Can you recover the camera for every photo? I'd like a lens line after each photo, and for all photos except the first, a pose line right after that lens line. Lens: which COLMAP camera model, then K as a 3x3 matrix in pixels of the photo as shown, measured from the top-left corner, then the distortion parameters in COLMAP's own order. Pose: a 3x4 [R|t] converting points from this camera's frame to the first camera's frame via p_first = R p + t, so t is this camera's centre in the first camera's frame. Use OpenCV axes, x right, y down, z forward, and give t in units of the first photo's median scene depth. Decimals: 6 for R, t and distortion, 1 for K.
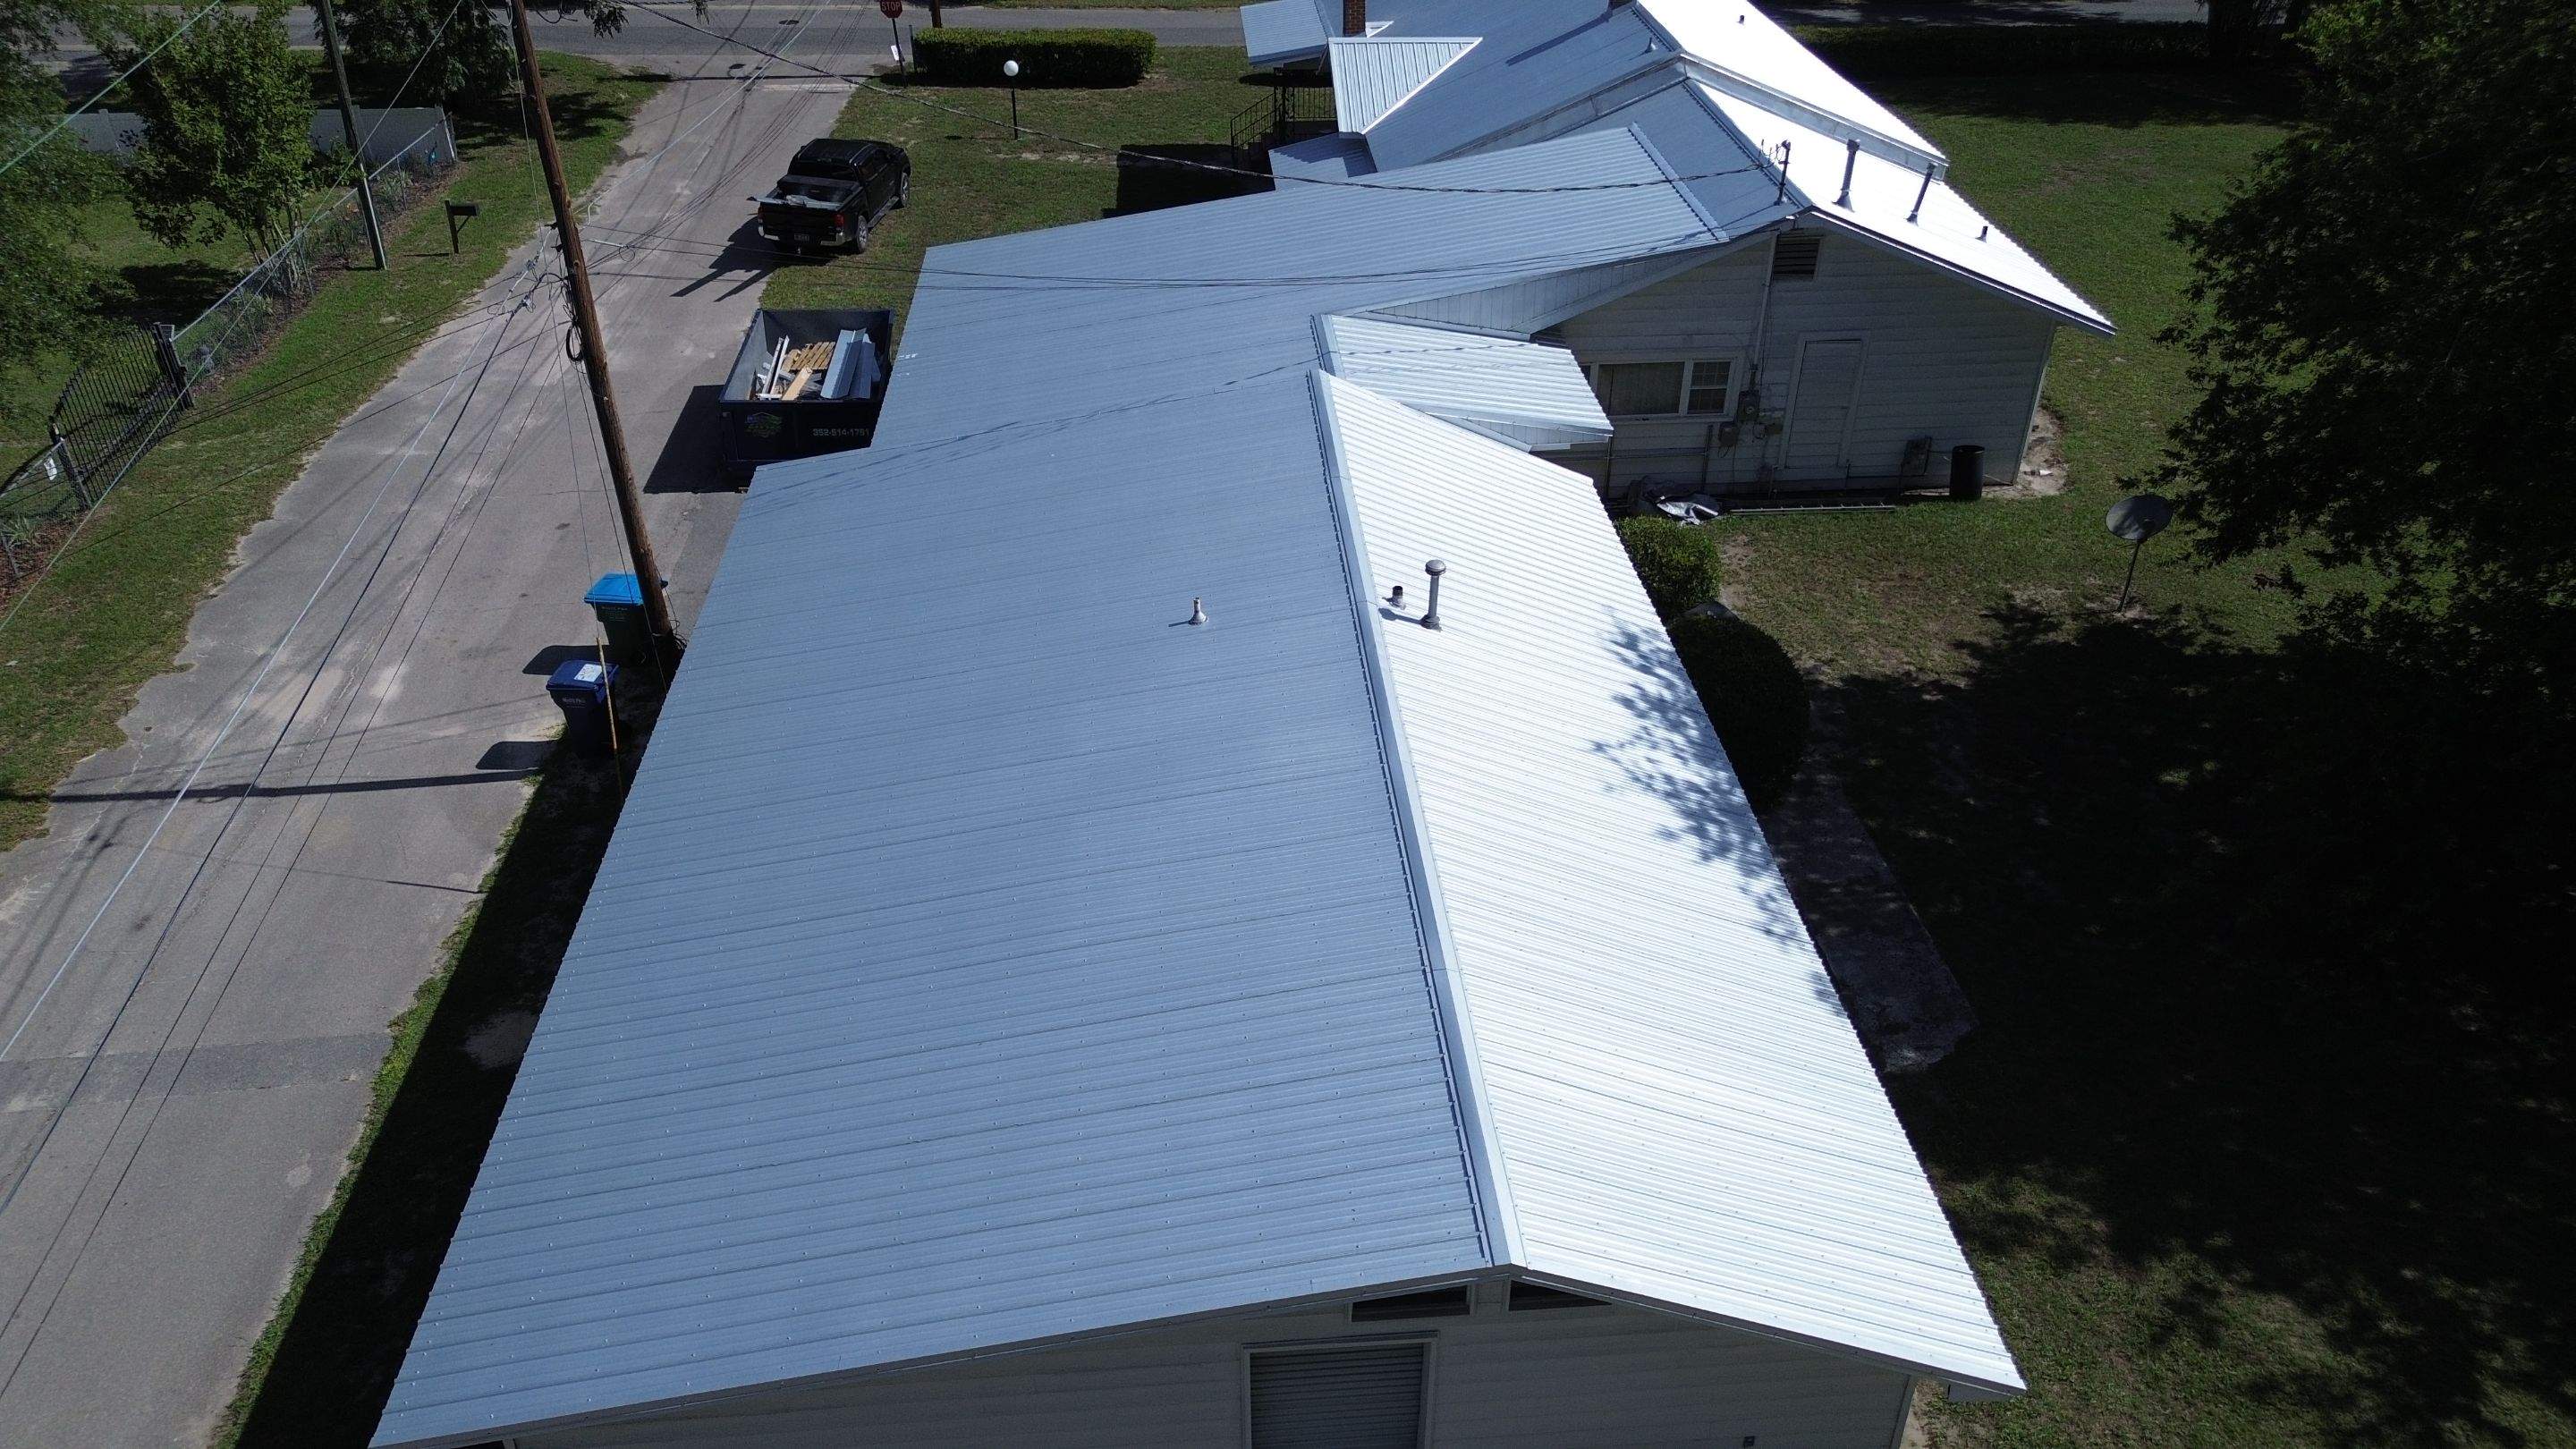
lens RADIAL K [[1830.7, 0, 1292.5], [0, 1830.7, 731.2], [0, 0, 1]] dist [0.061437, -0.046524]
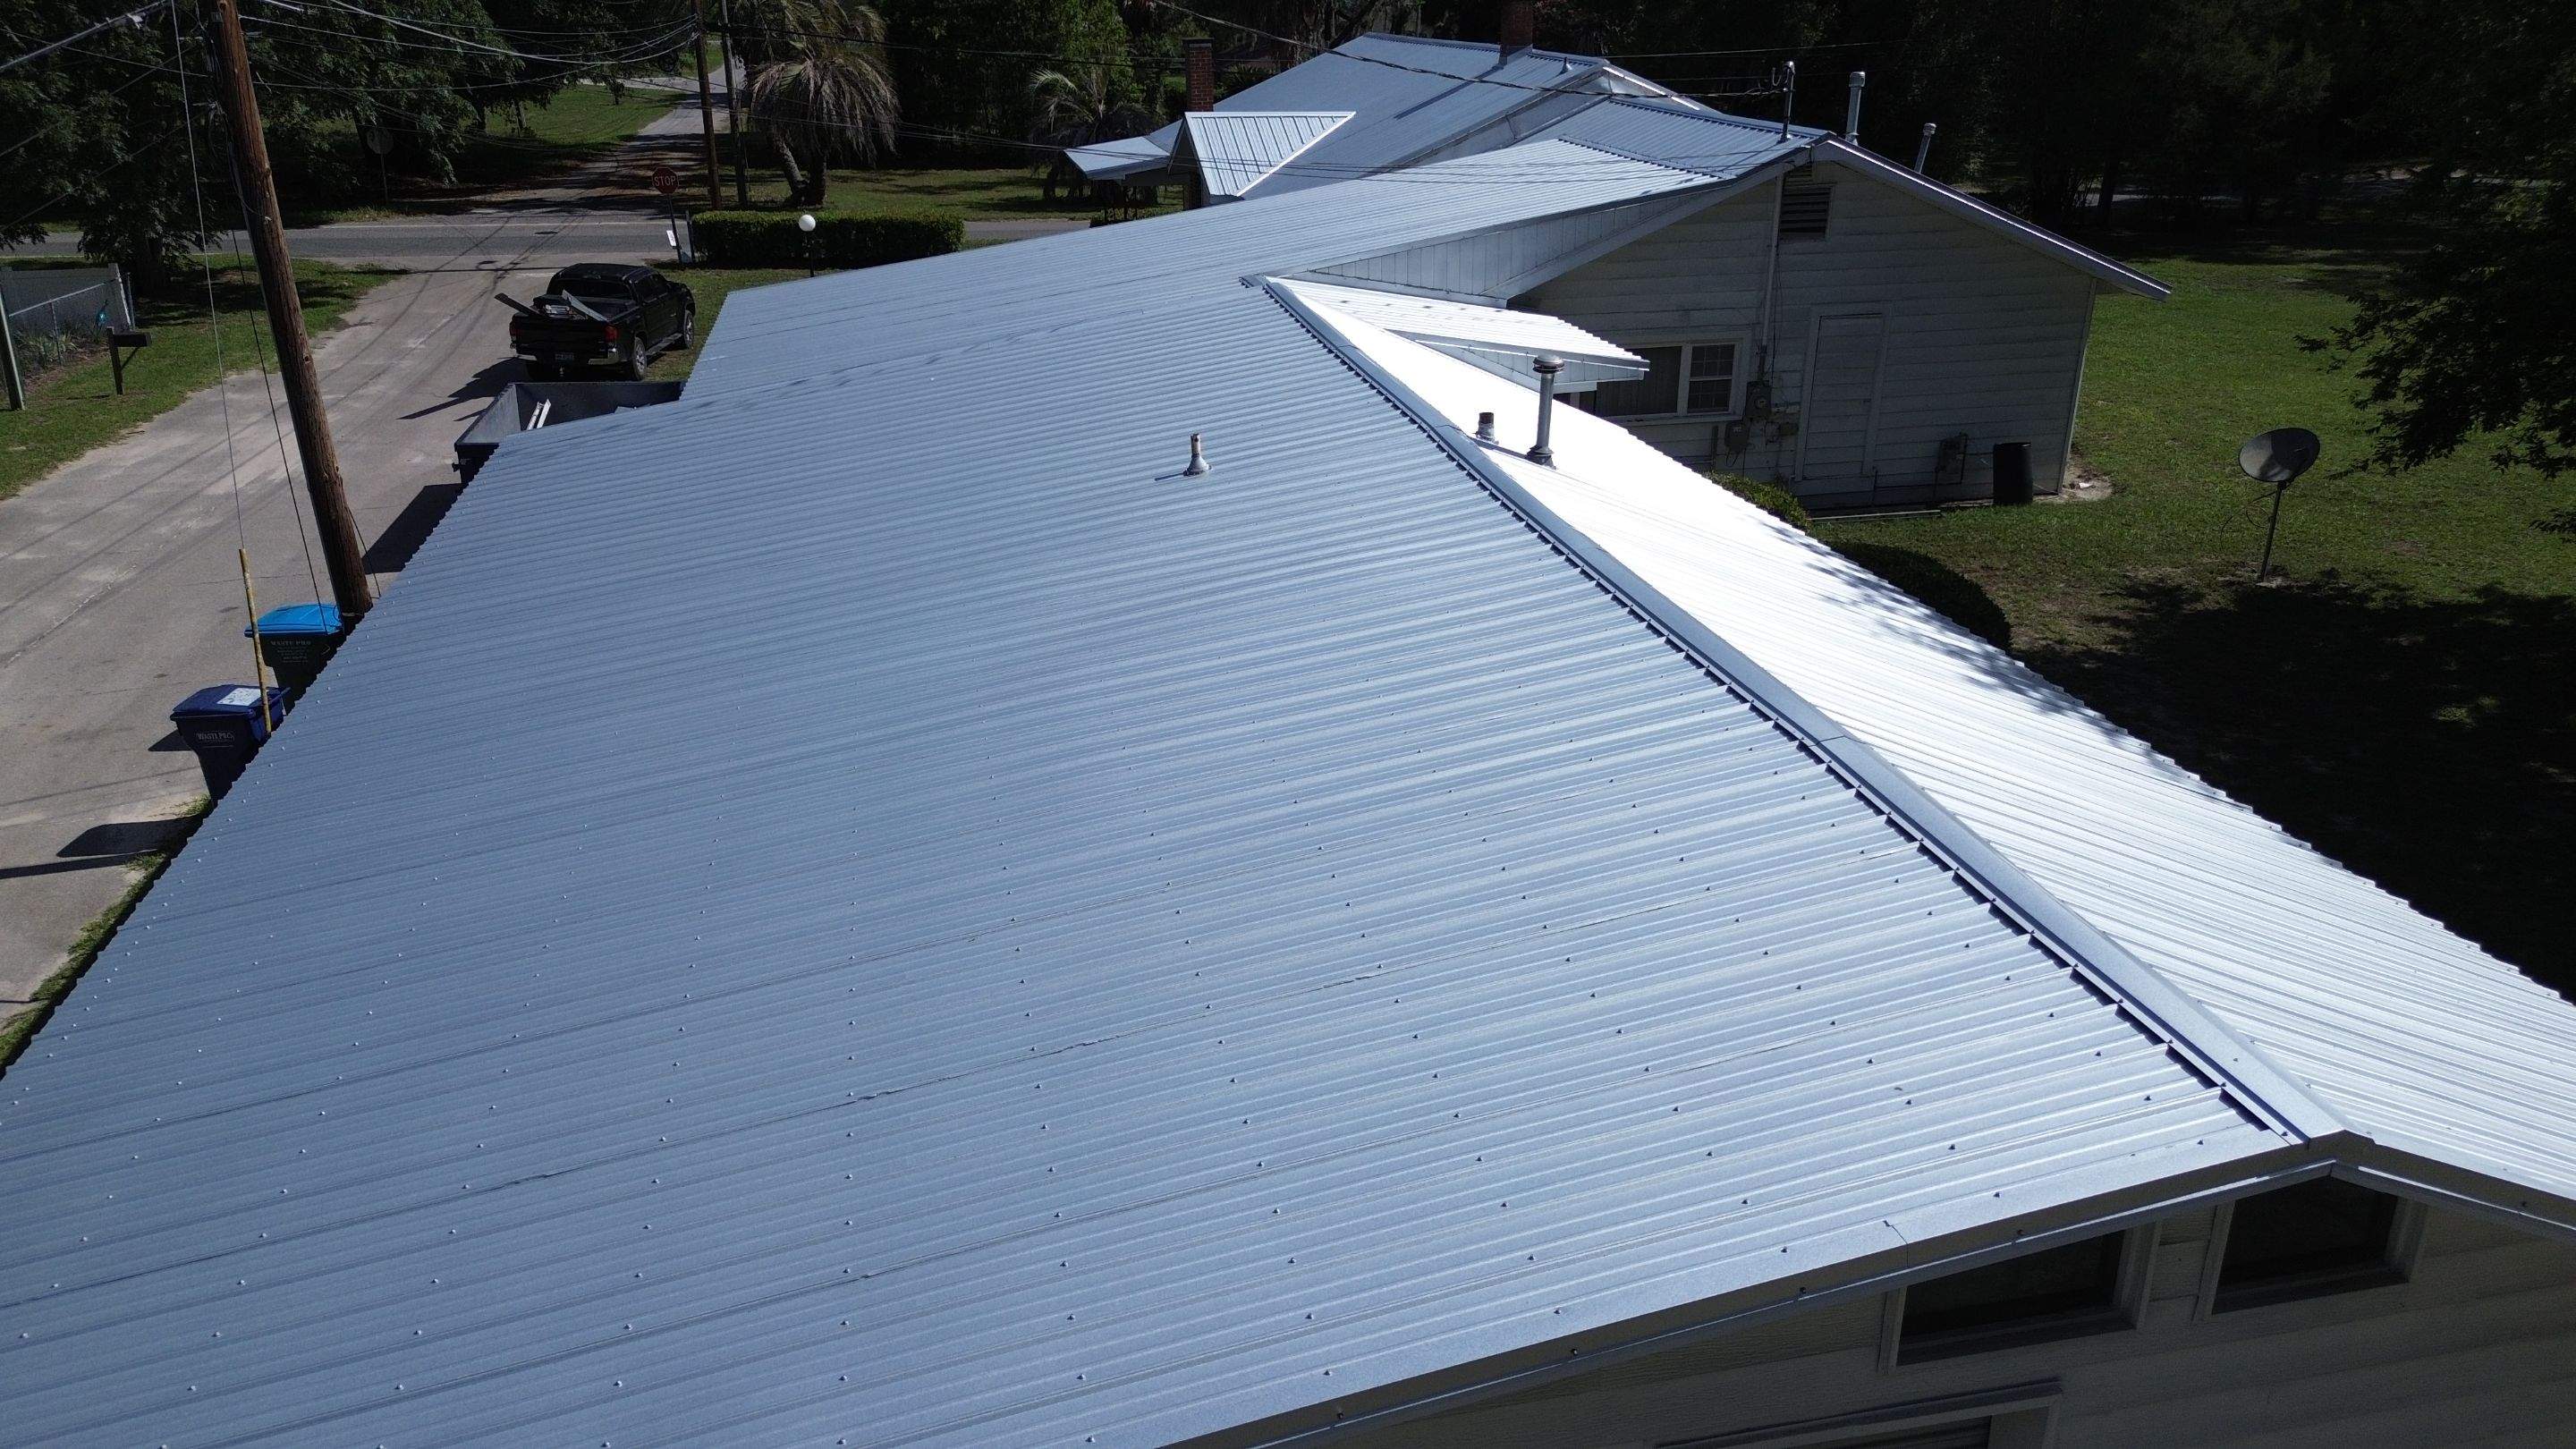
lens RADIAL K [[1830.7, 0, 1292.5], [0, 1830.7, 726.7], [0, 0, 1]] dist [0.061437, -0.046524]
pose [[0.990721, -0.054135, 0.124668, -0.072279], [0.077311, 0.978867, -0.189319, 0.109320], [-0.111785, 0.197201, 0.973969, 0.247032]]
